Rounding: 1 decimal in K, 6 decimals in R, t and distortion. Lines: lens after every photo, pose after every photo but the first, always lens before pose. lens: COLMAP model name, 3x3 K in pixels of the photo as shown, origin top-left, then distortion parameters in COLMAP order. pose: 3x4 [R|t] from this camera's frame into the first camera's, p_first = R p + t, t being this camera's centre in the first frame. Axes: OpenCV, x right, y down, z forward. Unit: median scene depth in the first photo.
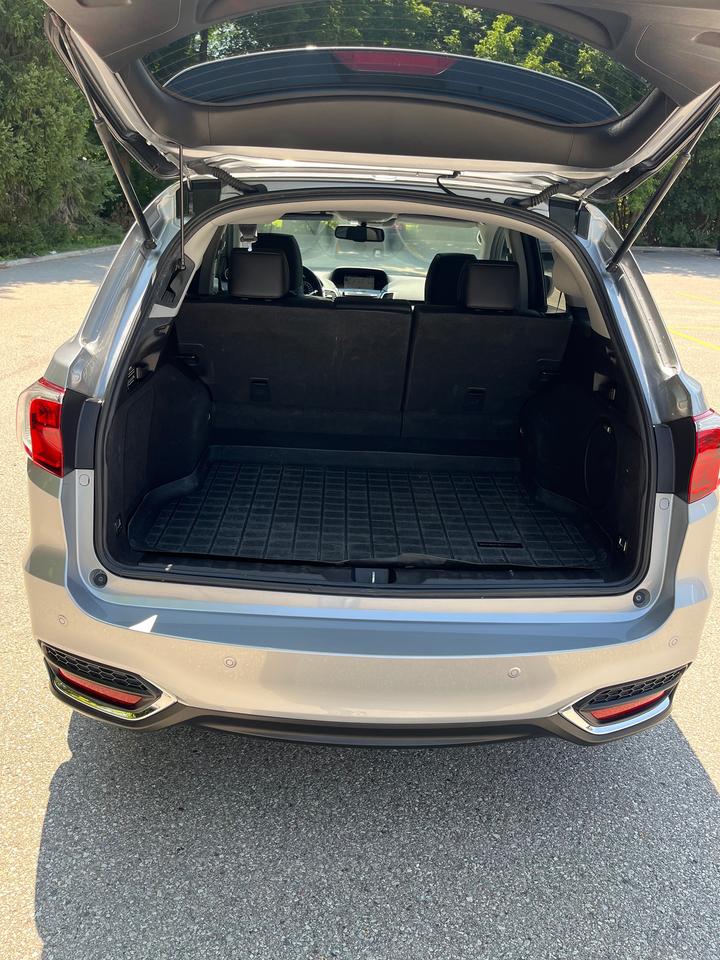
lens RADIAL K [[728.3, 0, 355.2], [0, 728.3, 474.2], [0, 0, 1]] dist [0.064192, -0.089950]
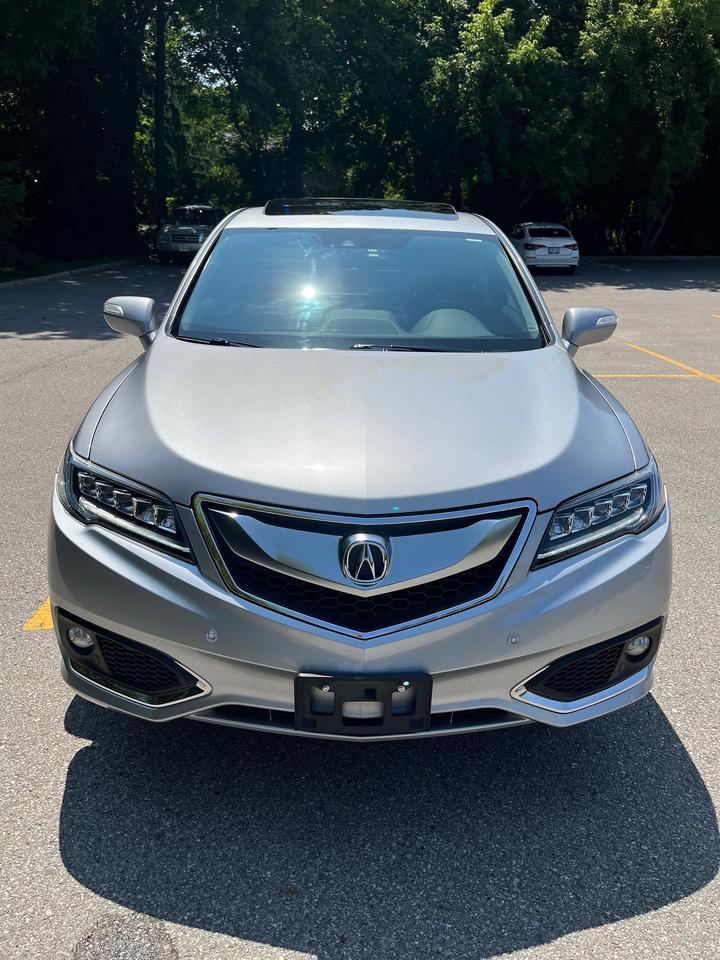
lens RADIAL K [[728.3, 0, 356.4], [0, 728.3, 489.7], [0, 0, 1]] dist [0.064192, -0.089950]
pose [[0.999437, -0.030031, -0.014950, 0.438418], [0.030022, 0.999549, -0.000855, -0.540436], [0.014969, 0.000405, 0.999888, 1.512745]]
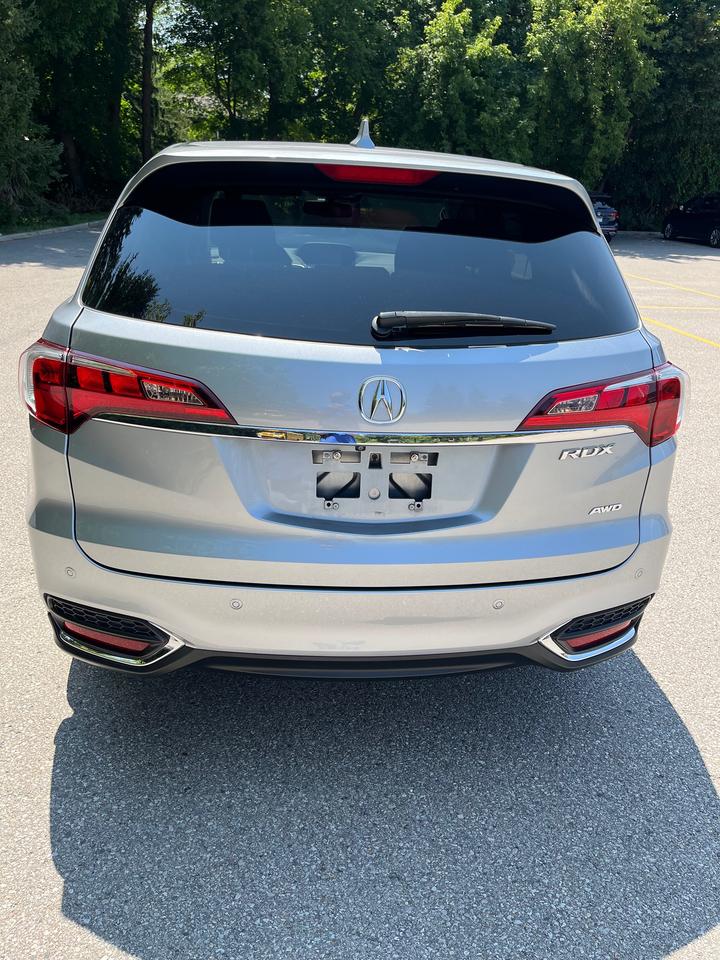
lens RADIAL K [[728.3, 0, 366.6], [0, 728.3, 476.9], [0, 0, 1]] dist [0.064192, -0.089950]
pose [[0.997083, -0.025703, 0.071862, -0.043120], [0.024077, 0.999436, 0.023414, 0.041625], [-0.072424, -0.021615, 0.997140, -0.055189]]
